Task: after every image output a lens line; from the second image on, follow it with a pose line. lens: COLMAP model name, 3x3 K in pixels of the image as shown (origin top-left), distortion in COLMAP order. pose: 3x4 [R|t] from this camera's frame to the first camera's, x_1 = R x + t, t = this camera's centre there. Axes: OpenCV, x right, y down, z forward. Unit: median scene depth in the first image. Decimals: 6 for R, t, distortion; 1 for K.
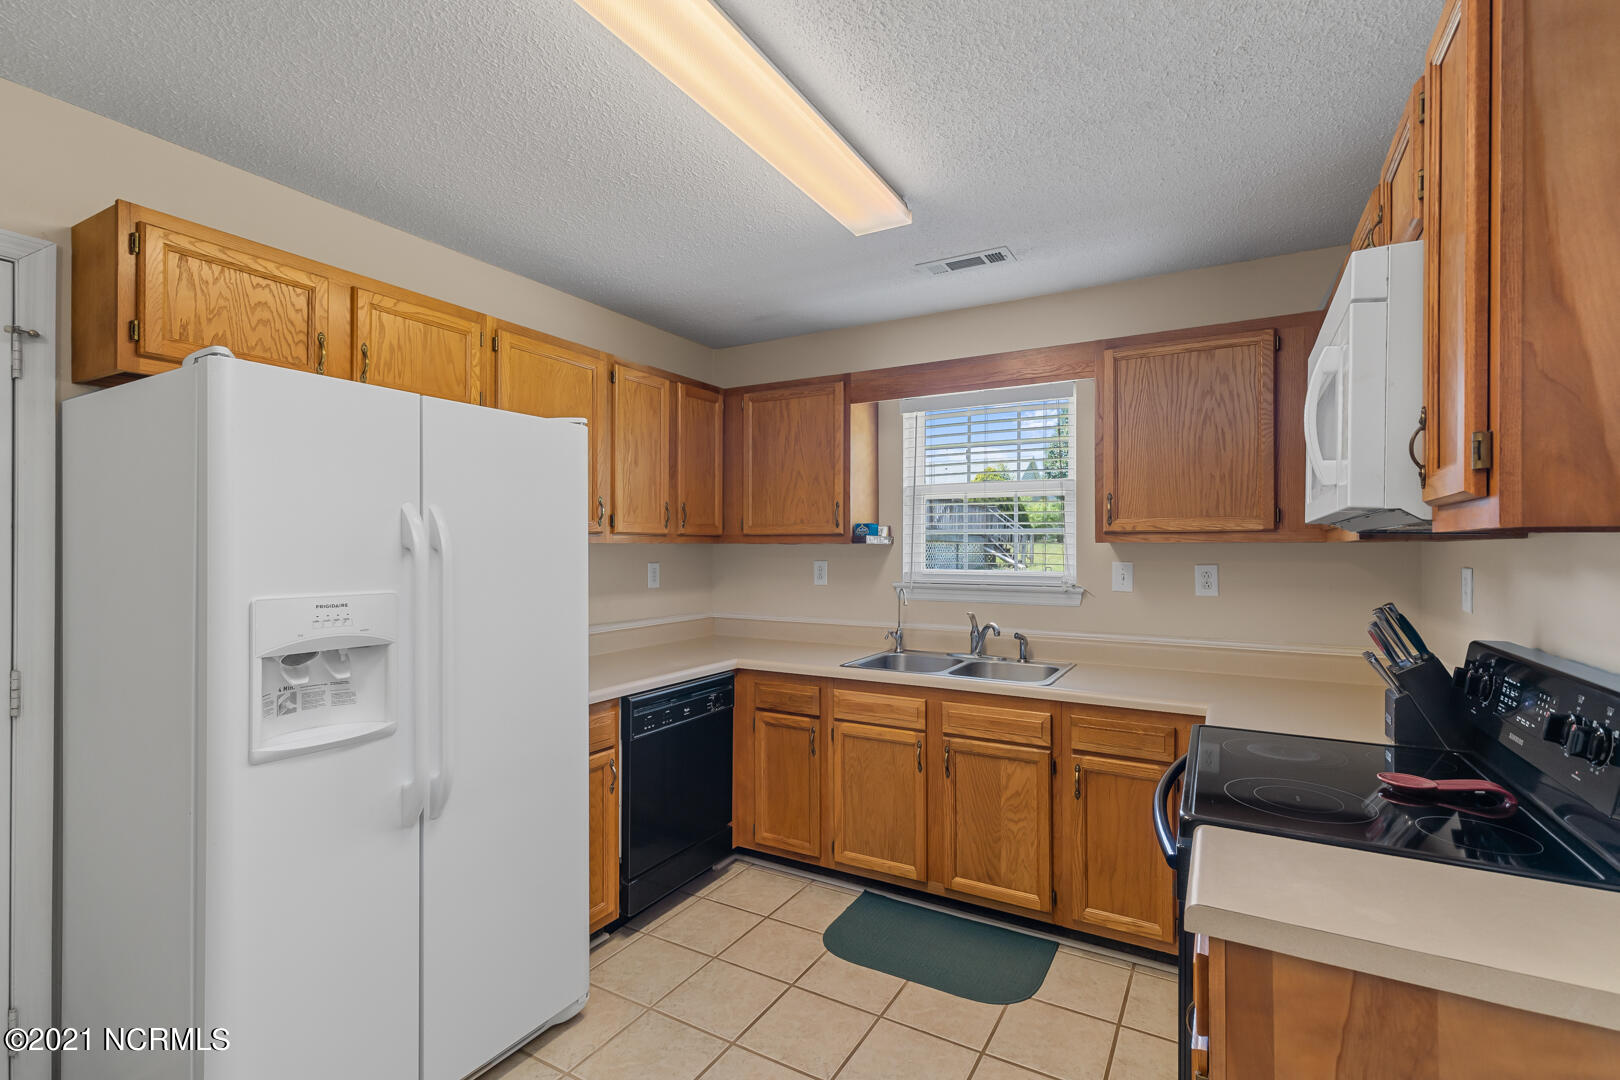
lens RADIAL K [[722.4, 0, 826.8], [0, 722.4, 543.8], [0, 0, 1]] dist [0.006438, -0.001183]
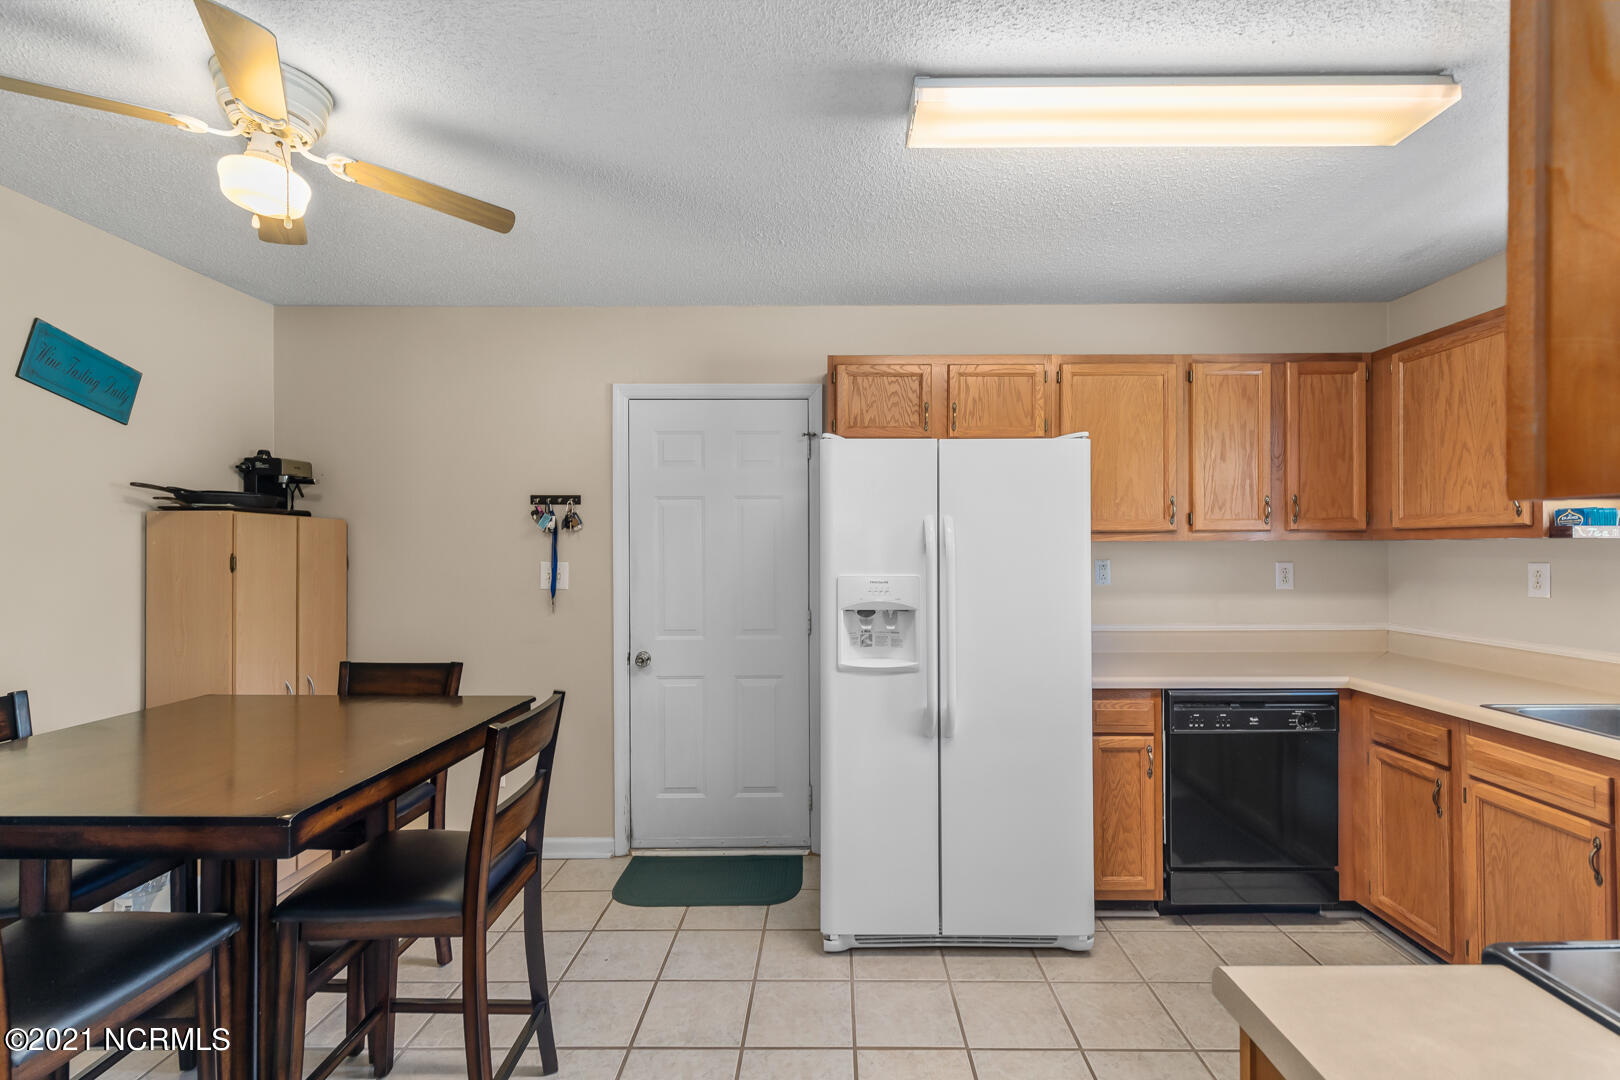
lens RADIAL K [[722.4, 0, 831.3], [0, 722.4, 545.1], [0, 0, 1]] dist [0.006438, -0.001183]
pose [[0.488604, -0.005275, -0.872490, 0.346900], [0.007521, 0.999970, -0.001834, 0.002861], [0.872473, -0.005666, 0.488629, 0.067872]]
